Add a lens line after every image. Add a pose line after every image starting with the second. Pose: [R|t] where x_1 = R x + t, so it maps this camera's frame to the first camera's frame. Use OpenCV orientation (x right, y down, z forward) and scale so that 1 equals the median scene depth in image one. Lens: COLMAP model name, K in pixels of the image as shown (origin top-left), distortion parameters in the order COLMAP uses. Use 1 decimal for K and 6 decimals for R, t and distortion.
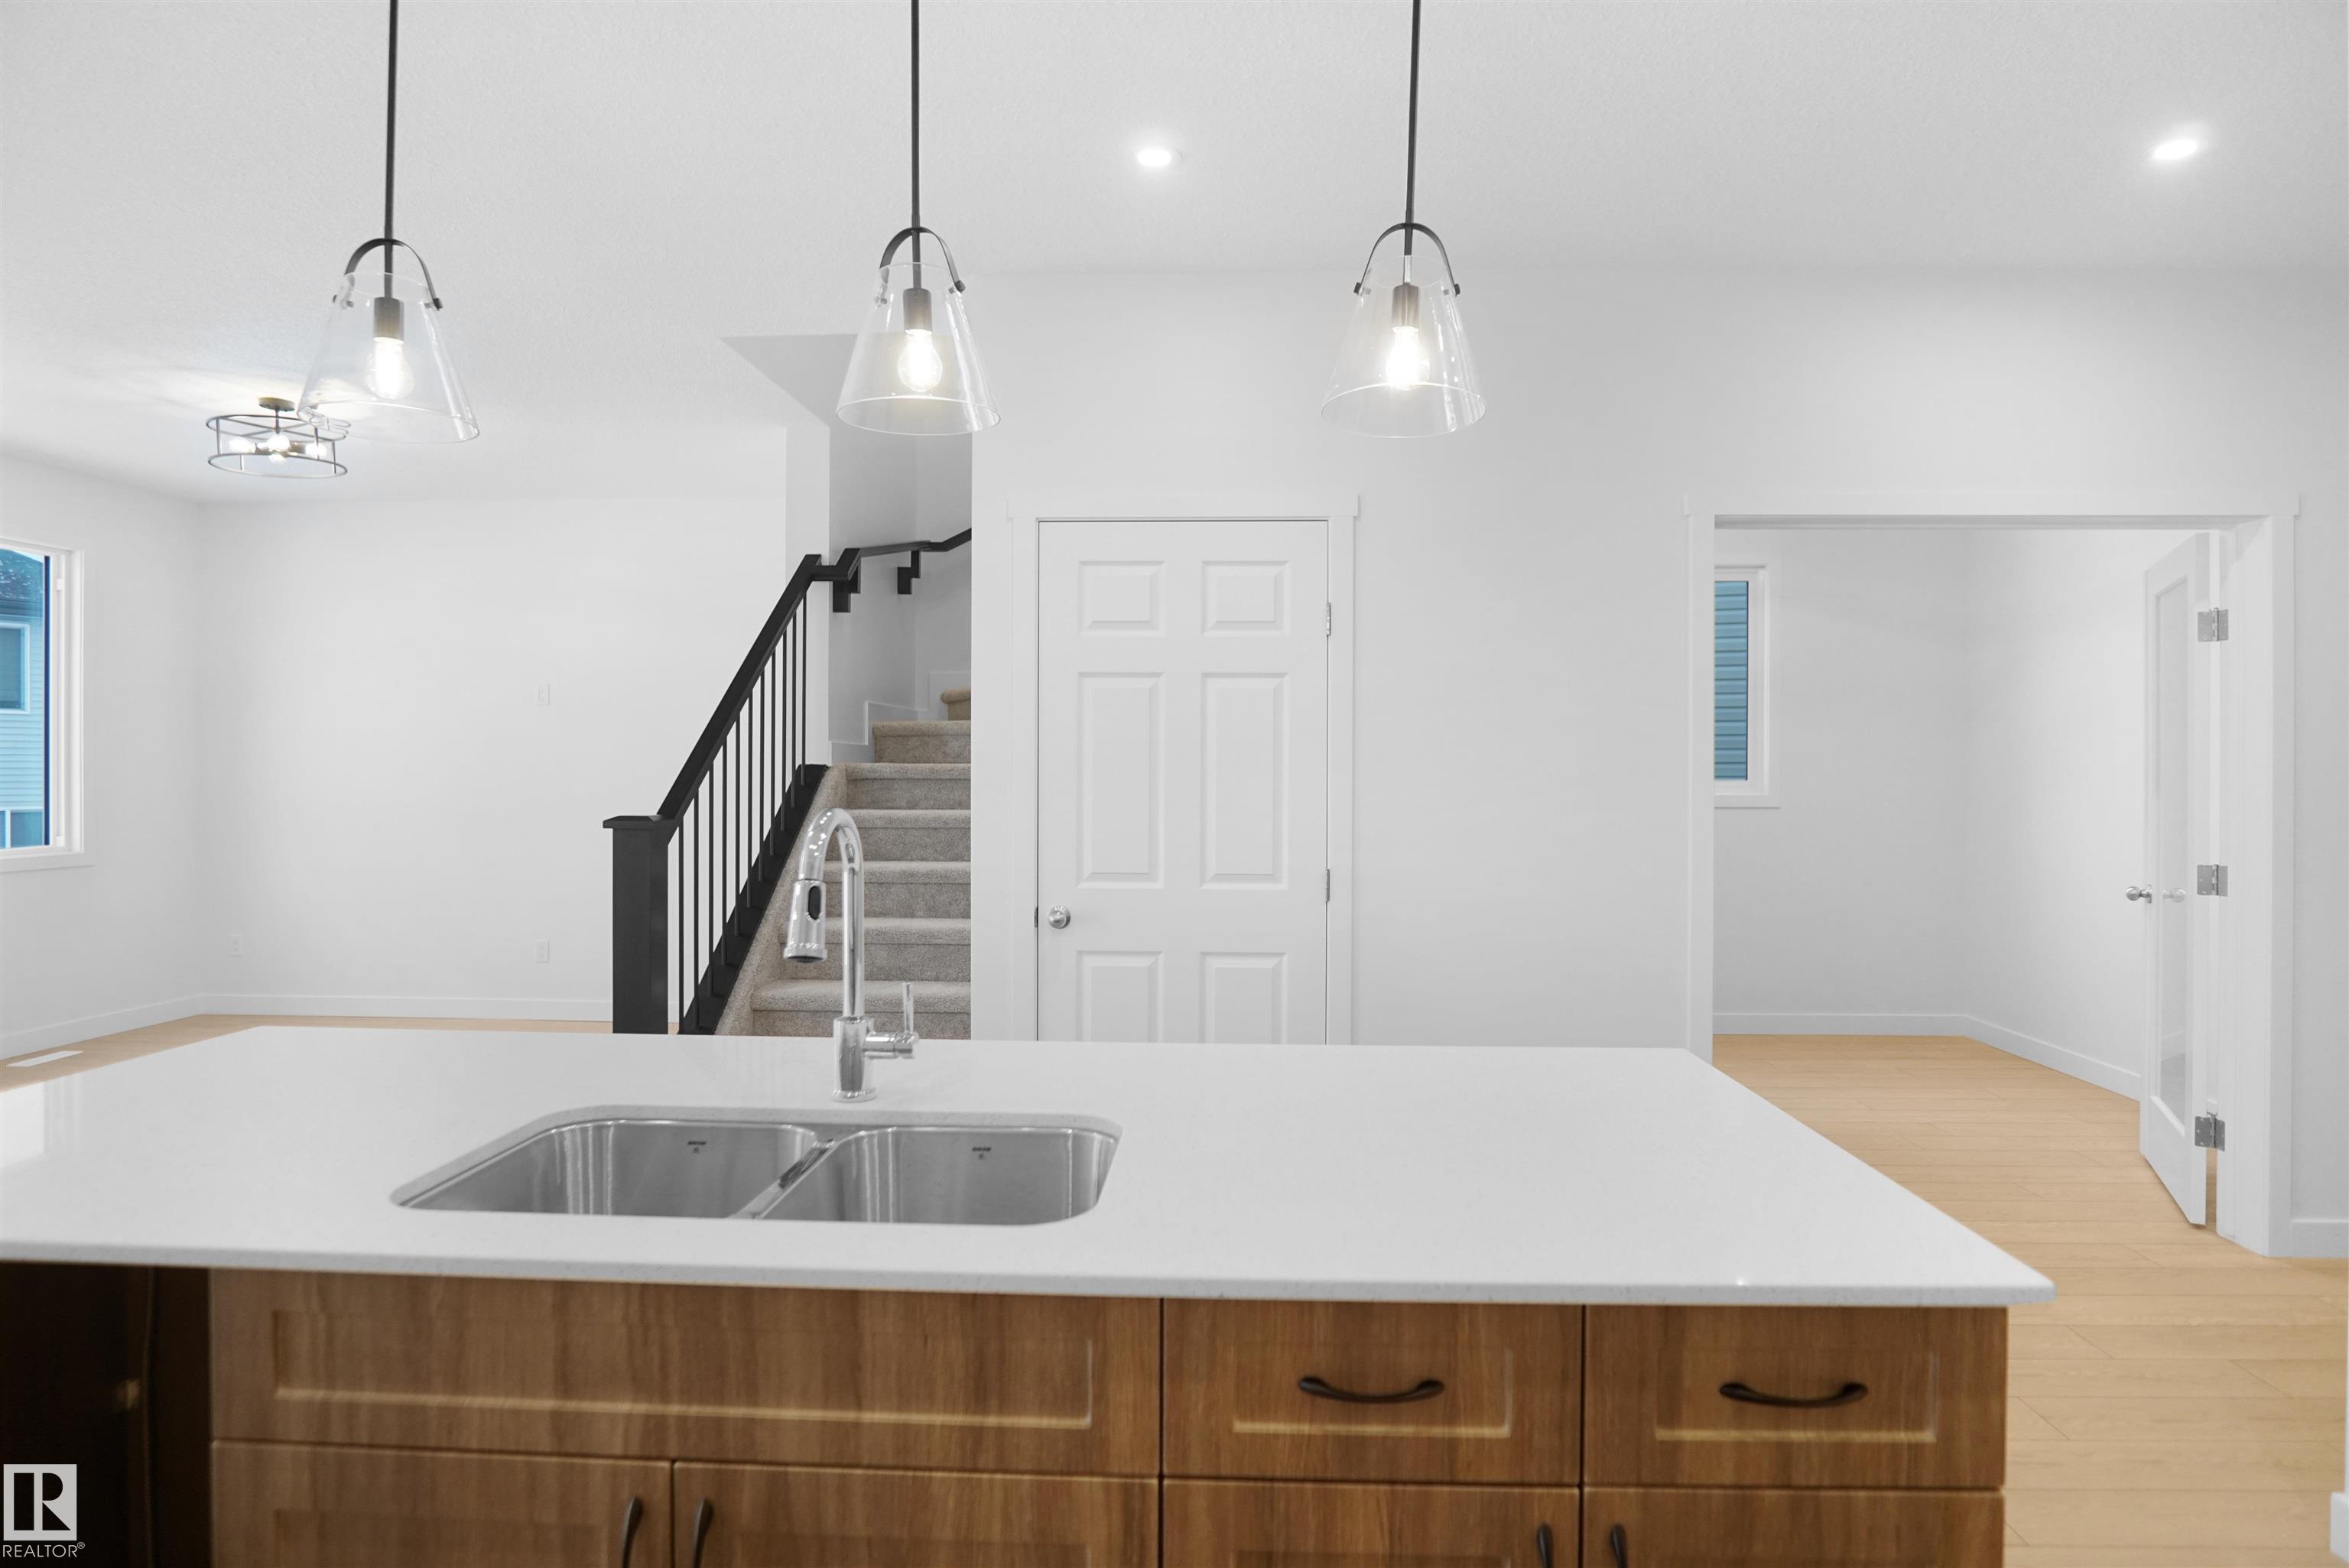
lens RADIAL K [[1287.8, 0, 1194.9], [0, 1287.8, 765.9], [0, 0, 1]] dist [-0.032826, 0.009556]
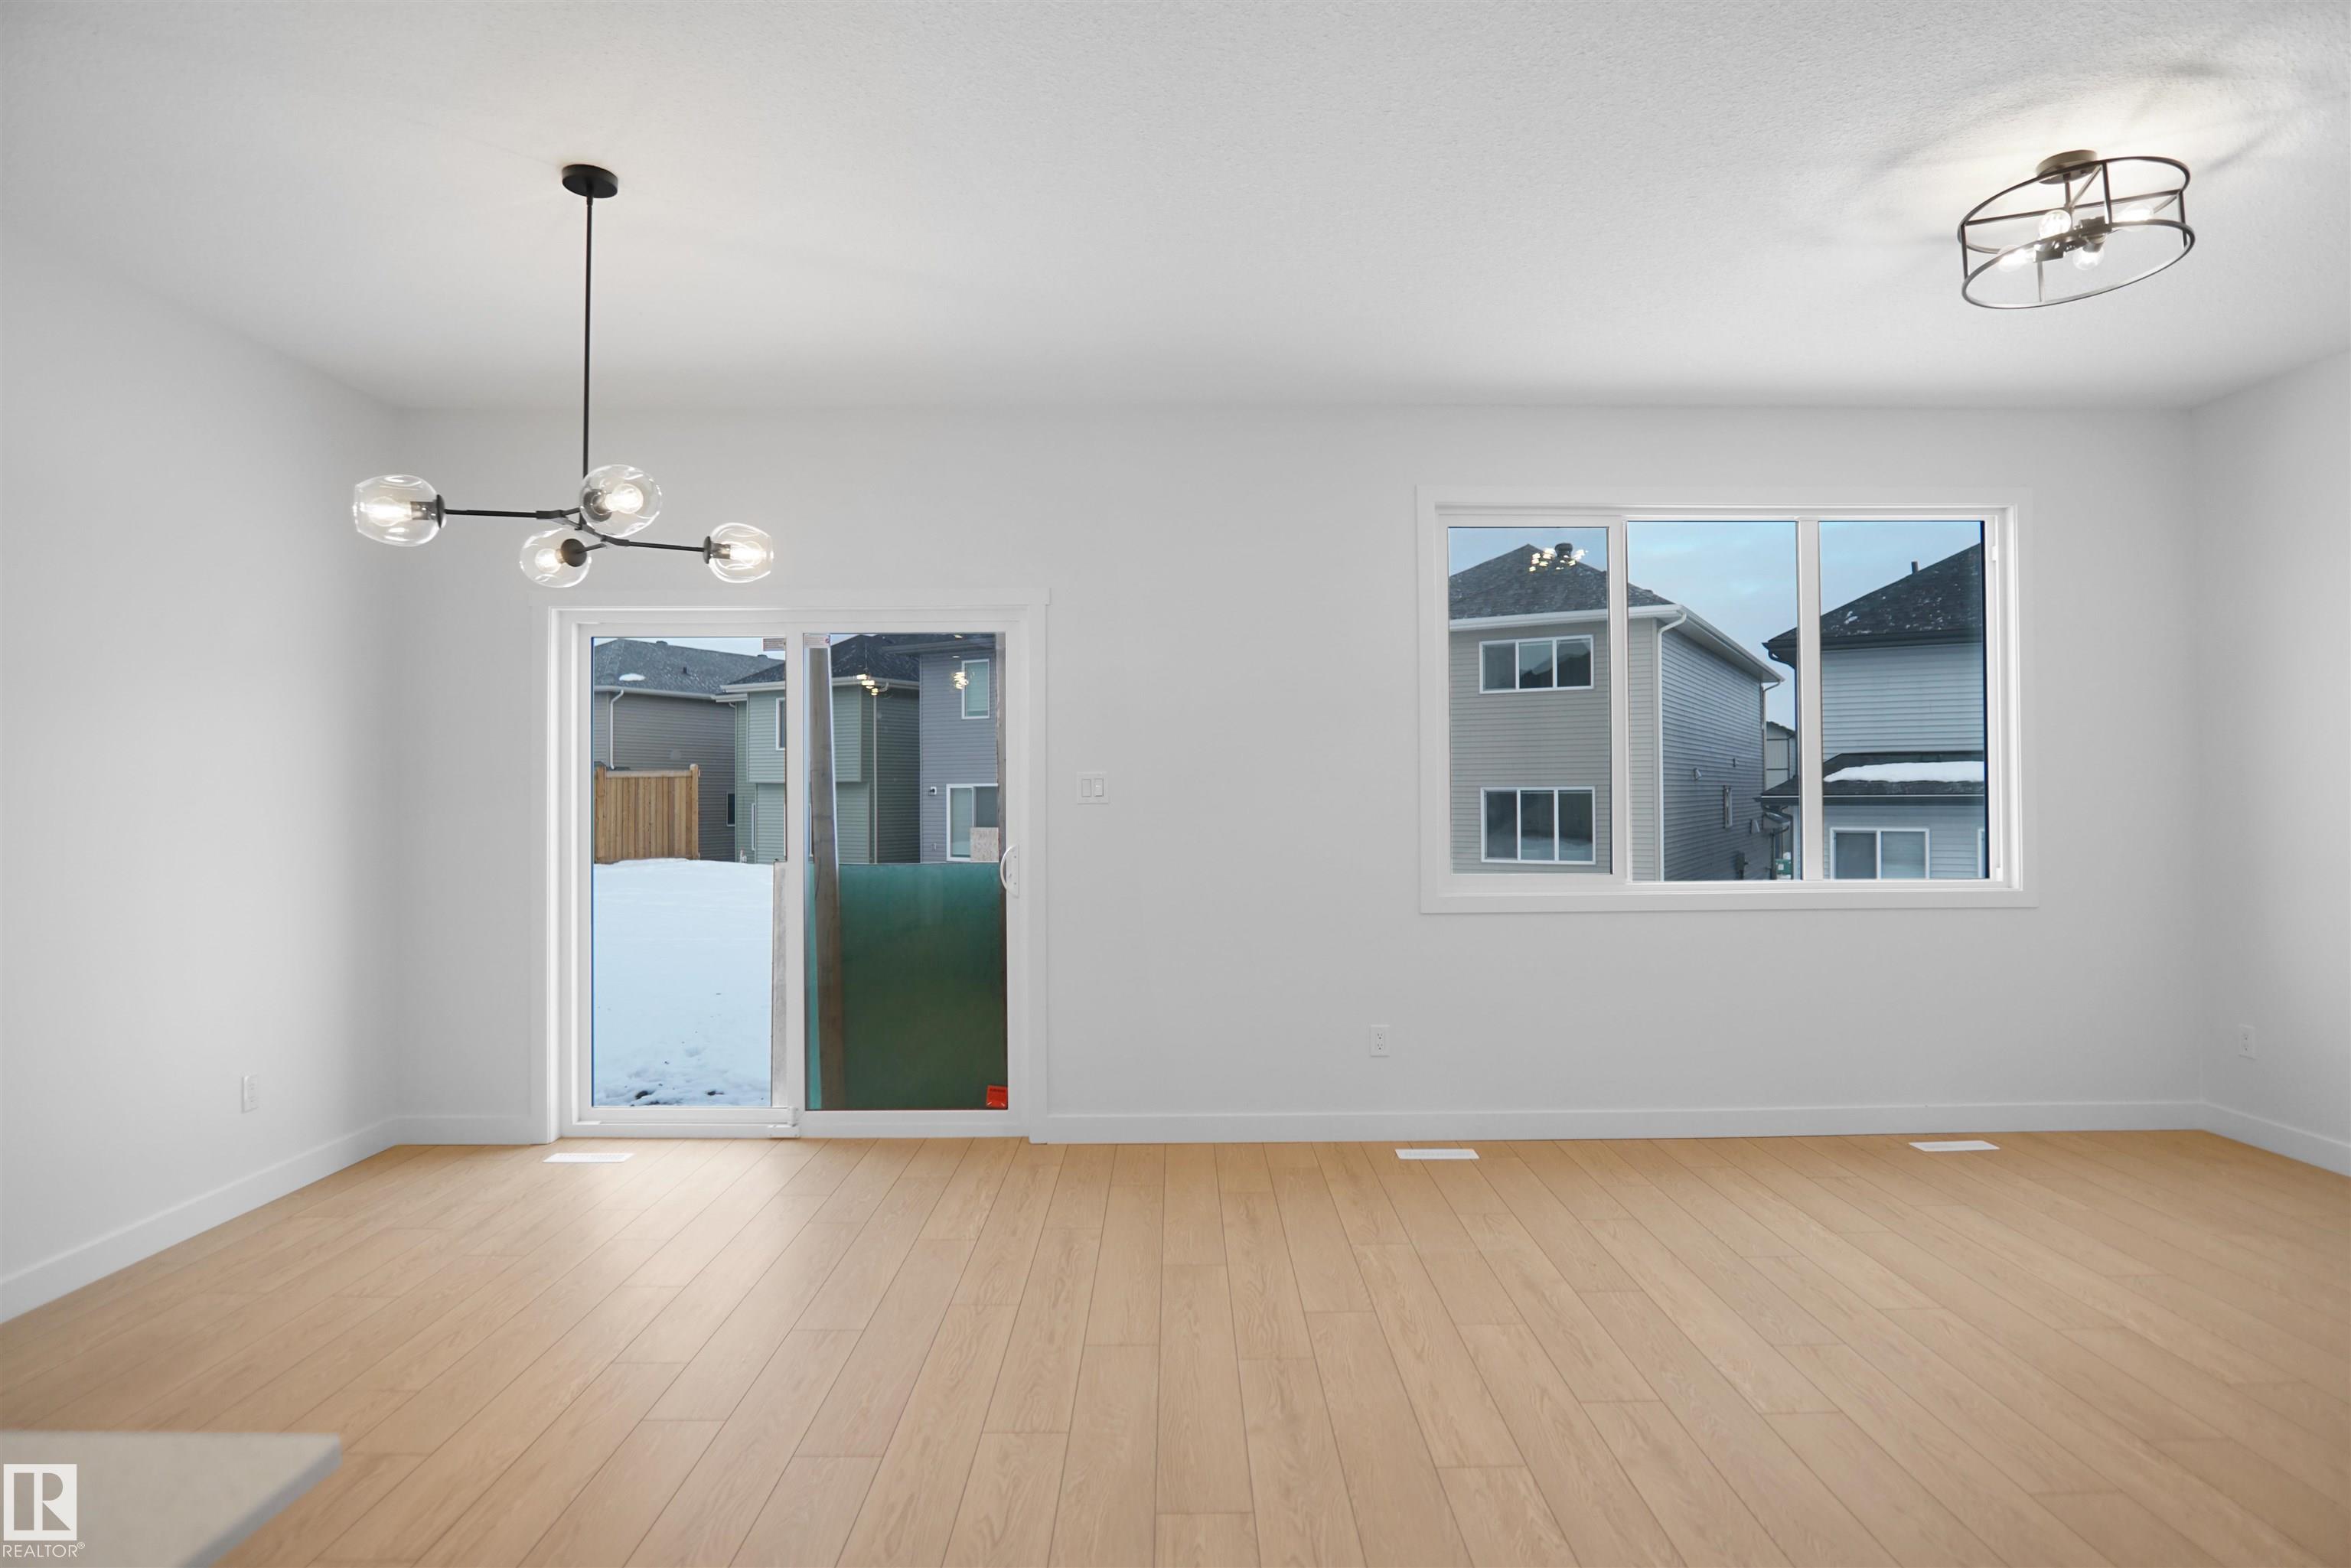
lens RADIAL K [[1279.5, 0, 1183.9], [0, 1279.5, 783.4], [0, 0, 1]] dist [-0.036174, 0.011696]
pose [[0.055763, -0.011120, -0.998382, -0.166269], [0.008258, 0.999909, -0.010676, 0.008391], [0.998410, -0.007649, 0.055850, 0.559074]]
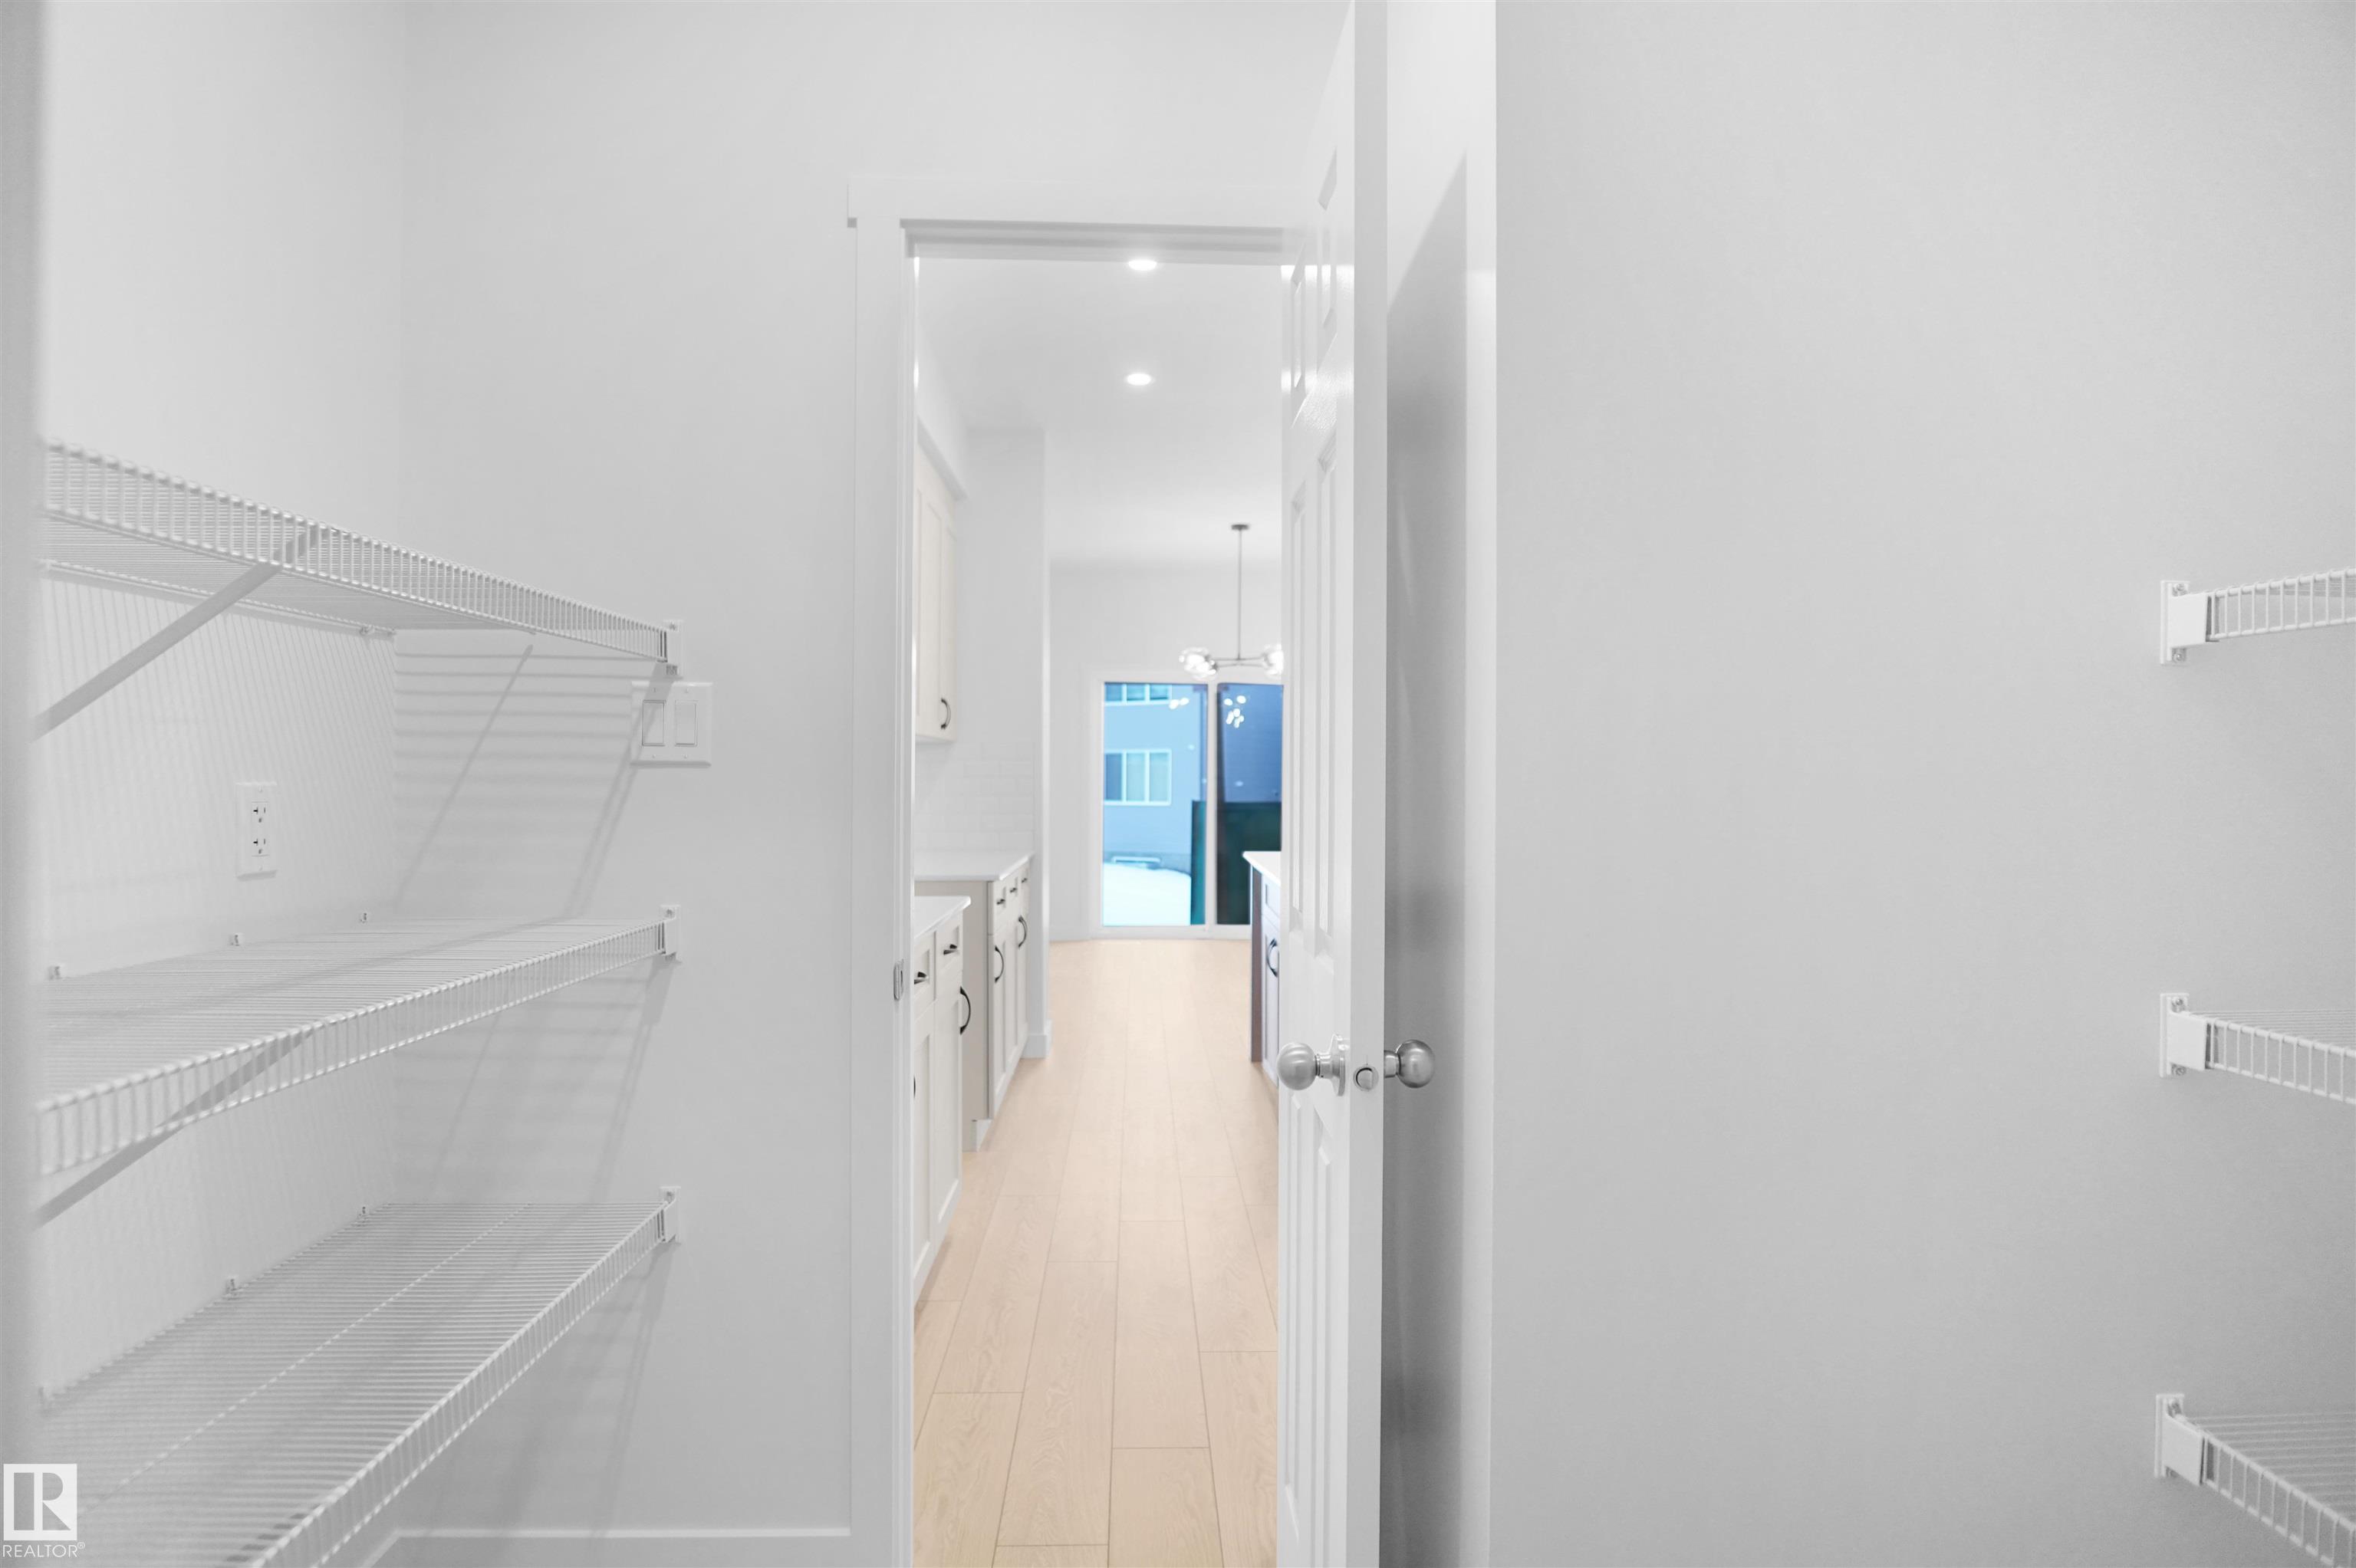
lens RADIAL K [[1282.1, 0, 1186.4], [0, 1282.1, 783.4], [0, 0, 1]] dist [-0.036174, 0.011696]
pose [[0.082777, 0.001187, -0.996567, 0.815743], [0.004960, 0.999986, 0.001603, 0.027736], [0.996556, -0.005076, 0.082770, 0.104315]]
